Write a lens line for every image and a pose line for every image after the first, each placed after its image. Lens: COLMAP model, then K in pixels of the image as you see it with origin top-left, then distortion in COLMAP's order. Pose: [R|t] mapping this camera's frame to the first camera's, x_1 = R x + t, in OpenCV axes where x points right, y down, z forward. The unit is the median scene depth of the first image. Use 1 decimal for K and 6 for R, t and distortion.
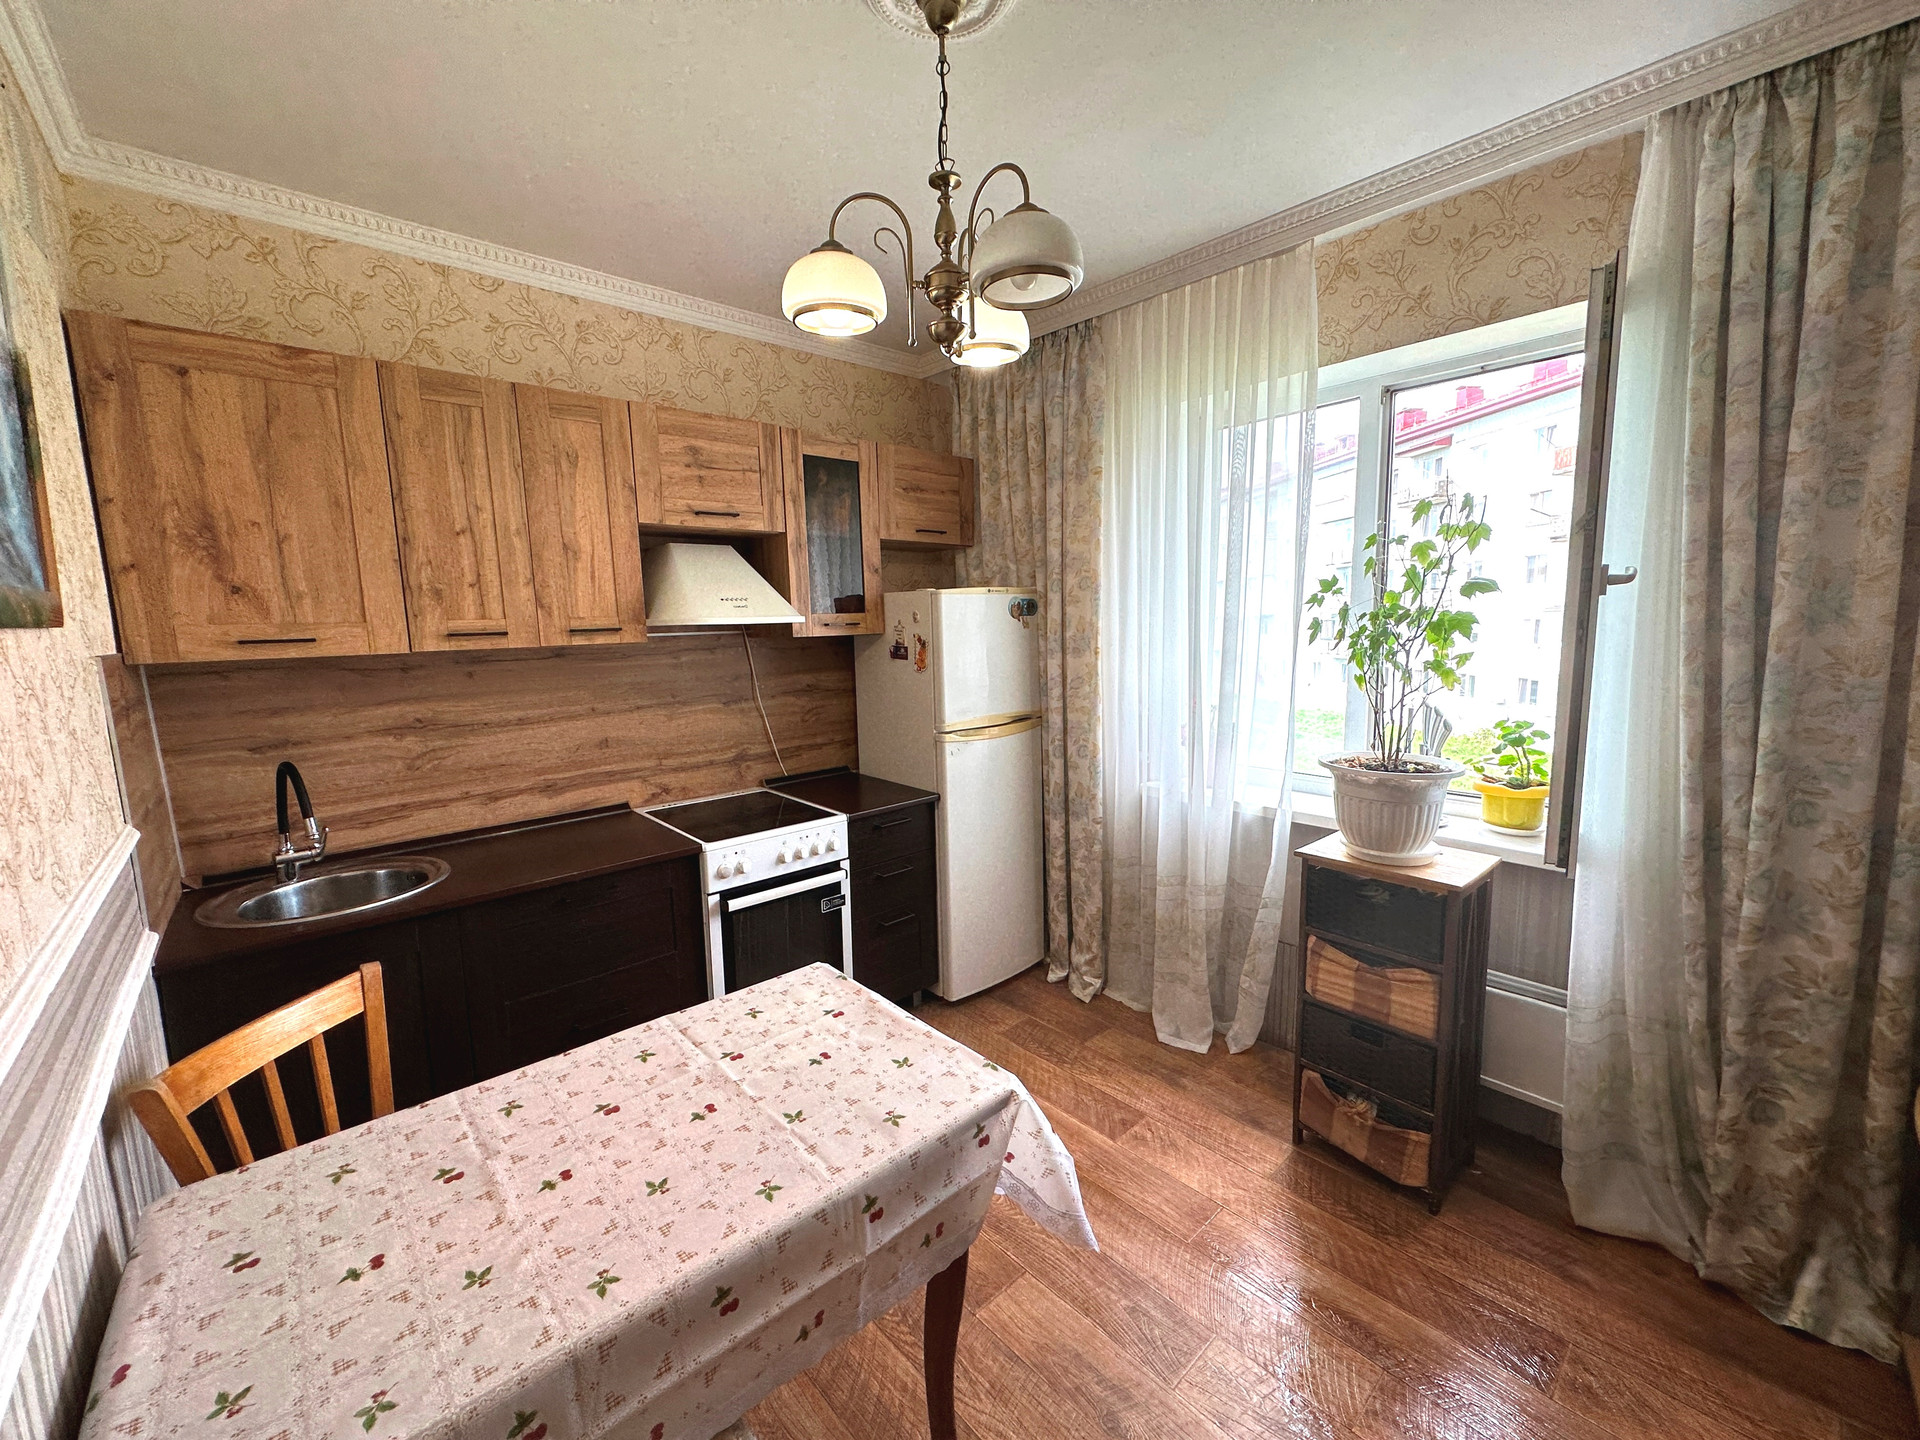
lens RADIAL K [[761.2, 0, 953.3], [0, 761.2, 716.7], [0, 0, 1]] dist [-0.002525, 0.000796]
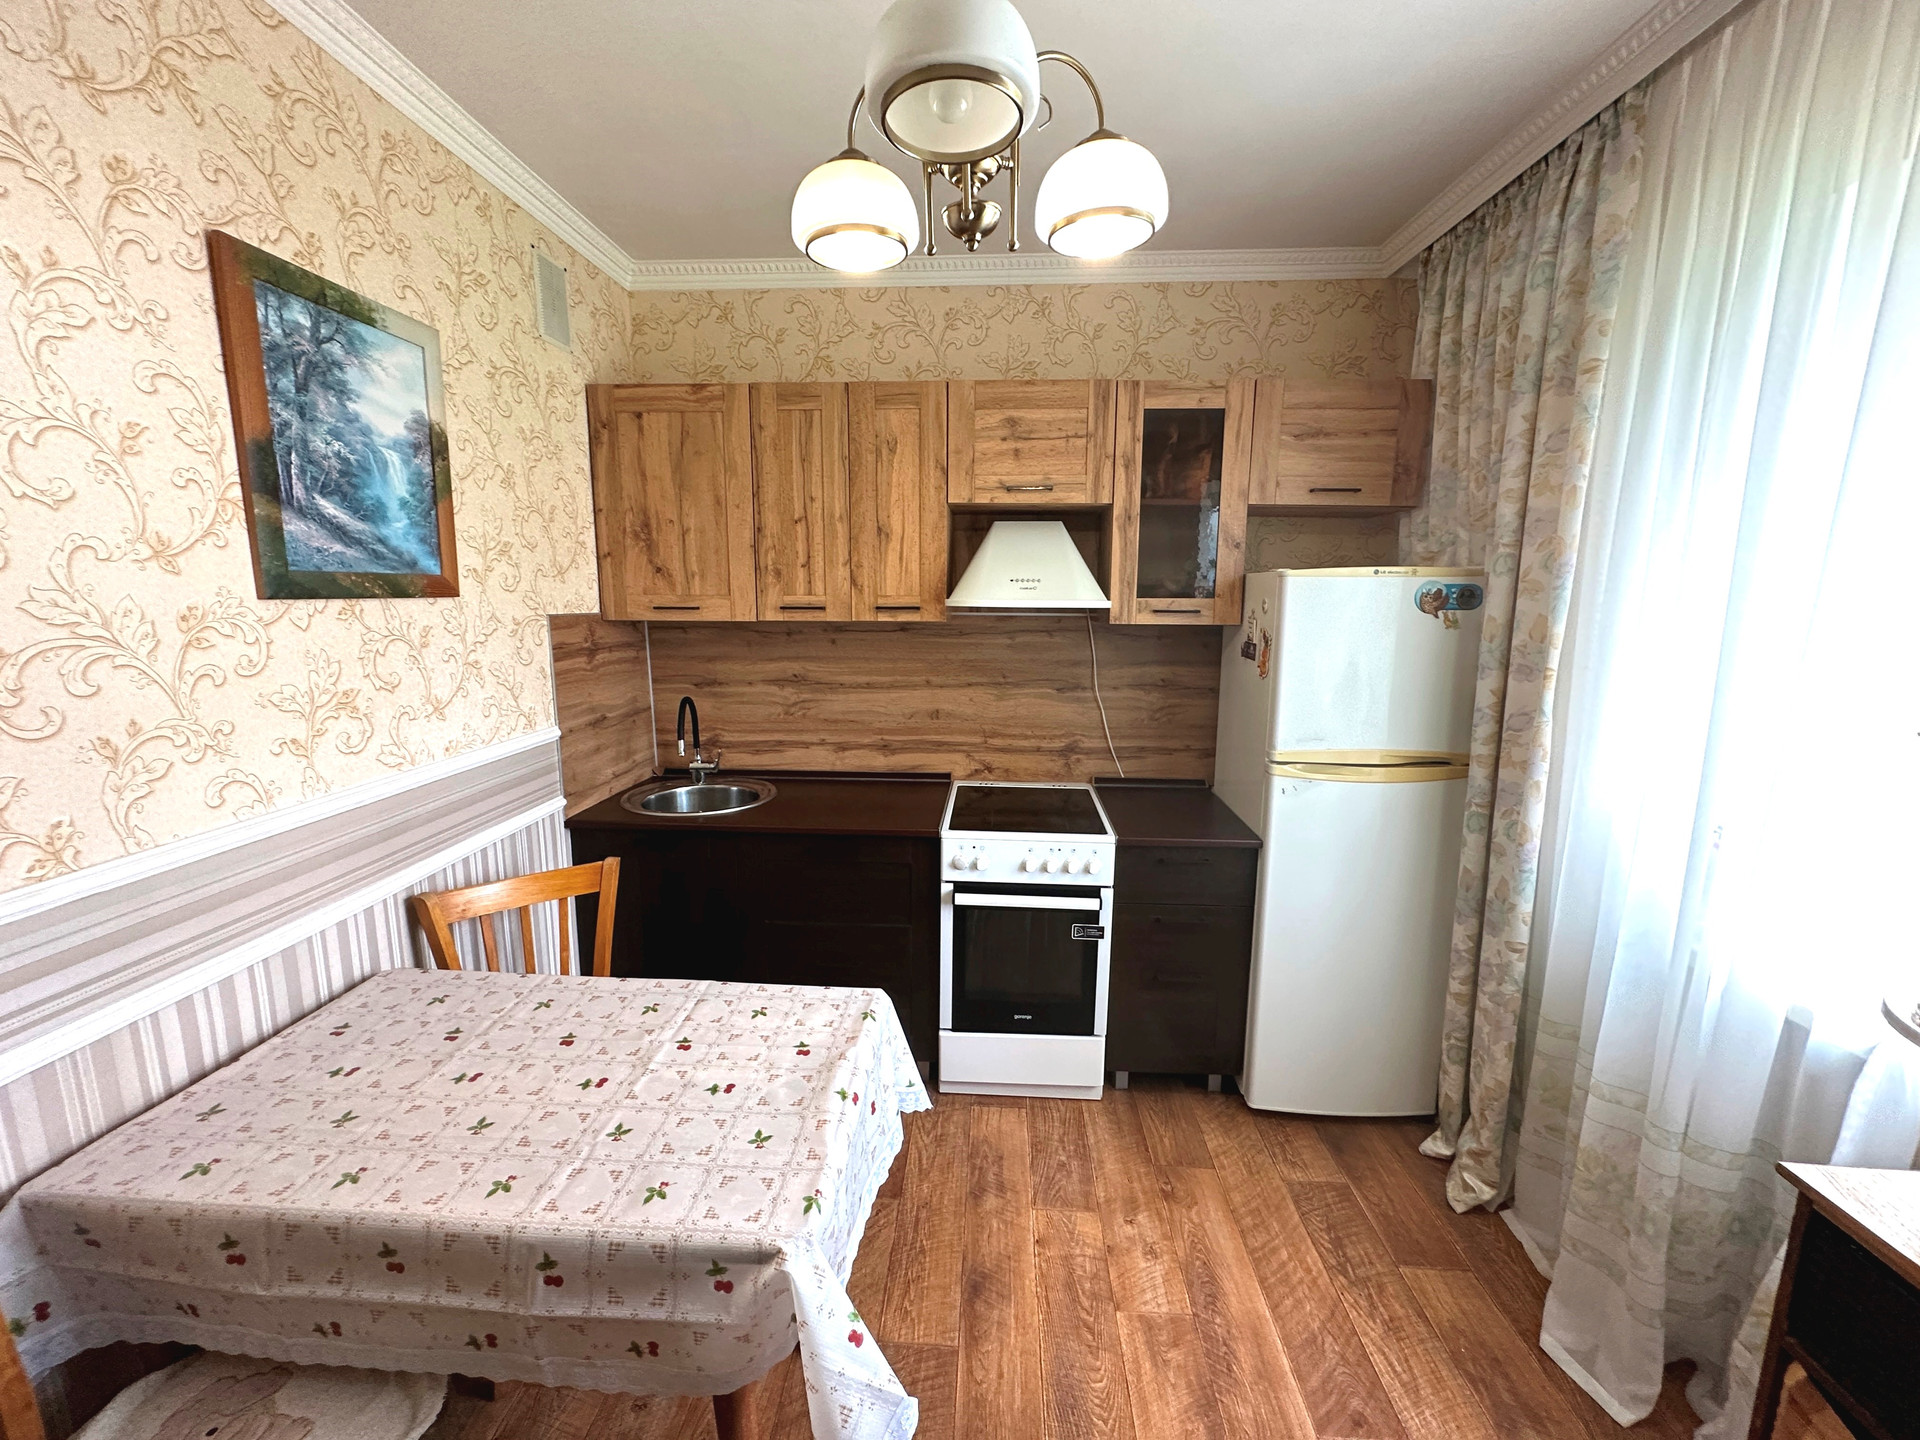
lens RADIAL K [[761.2, 0, 962.3], [0, 761.2, 715.6], [0, 0, 1]] dist [-0.002525, 0.000796]
pose [[0.708383, 0.137947, -0.692217, 0.322238], [-0.114595, 0.990181, 0.080055, -0.055997], [0.696463, 0.022615, 0.717236, 0.282303]]
